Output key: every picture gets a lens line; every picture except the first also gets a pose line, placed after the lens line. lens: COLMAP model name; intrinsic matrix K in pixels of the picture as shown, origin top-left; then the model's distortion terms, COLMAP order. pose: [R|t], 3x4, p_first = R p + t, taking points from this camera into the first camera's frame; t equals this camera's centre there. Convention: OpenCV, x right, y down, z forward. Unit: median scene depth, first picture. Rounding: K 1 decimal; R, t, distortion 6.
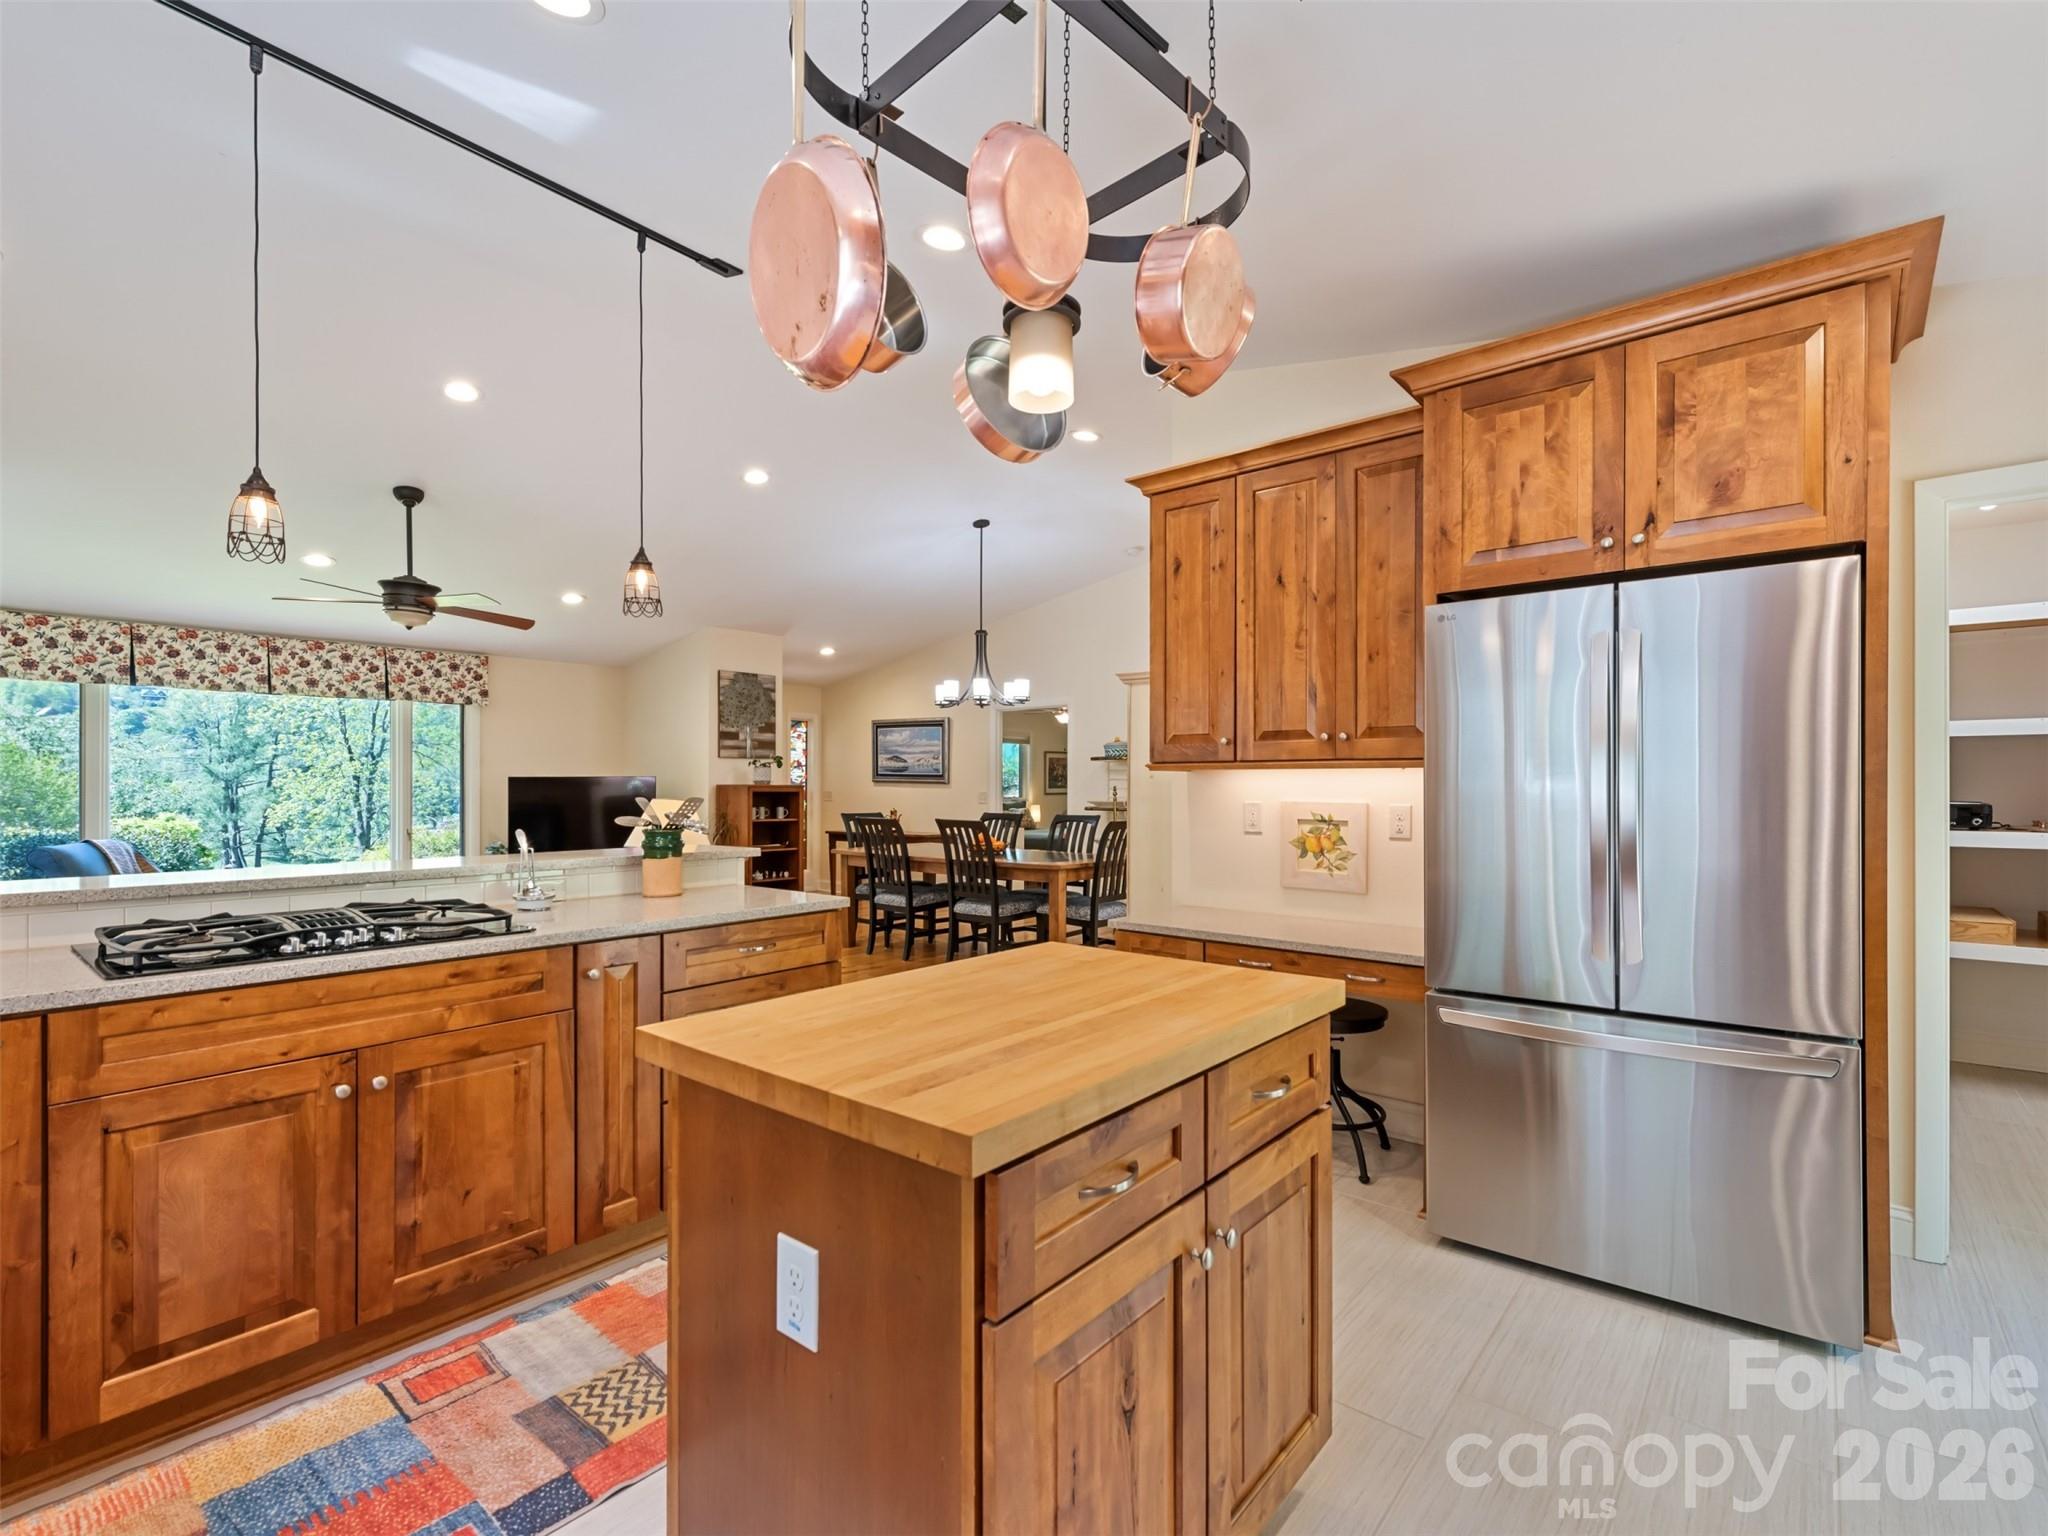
lens RADIAL K [[924.1, 0, 1037.5], [0, 924.1, 803.8], [0, 0, 1]] dist [0.019199, -0.005776]
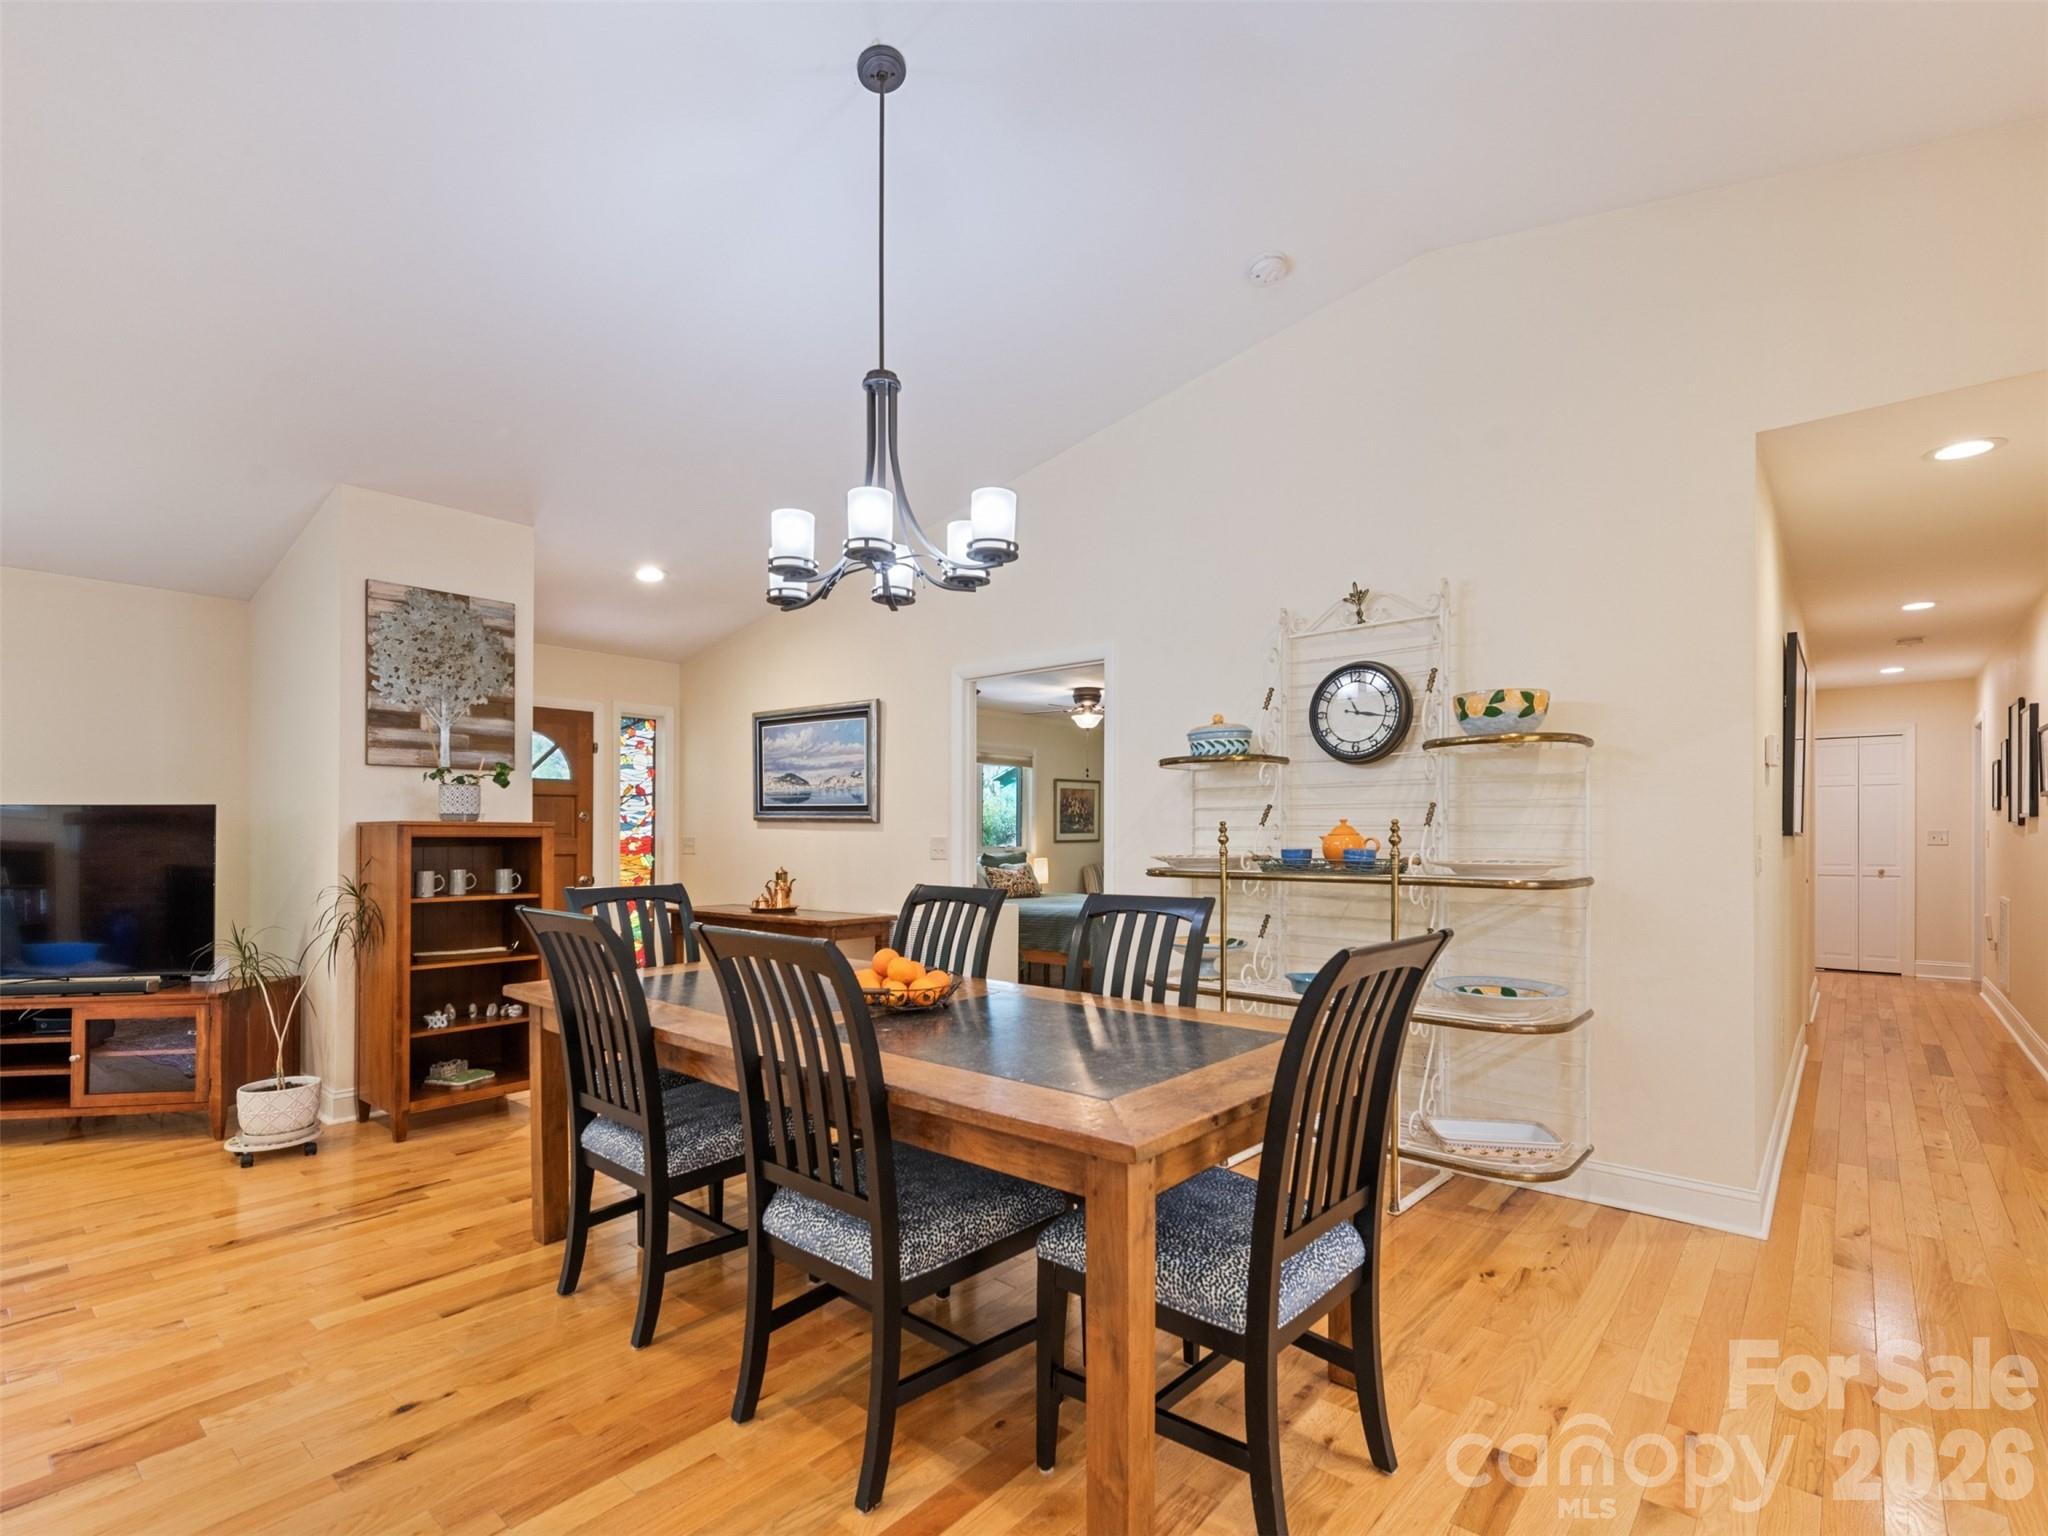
lens RADIAL K [[974.5, 0, 1017.3], [0, 974.5, 840.0], [0, 0, 1]] dist [0.008922, -0.000203]
pose [[0.999605, -0.003463, -0.027905, 0.000897], [0.003035, 0.999877, -0.015396, -0.003292], [0.027955, 0.015305, 0.999492, 0.608984]]
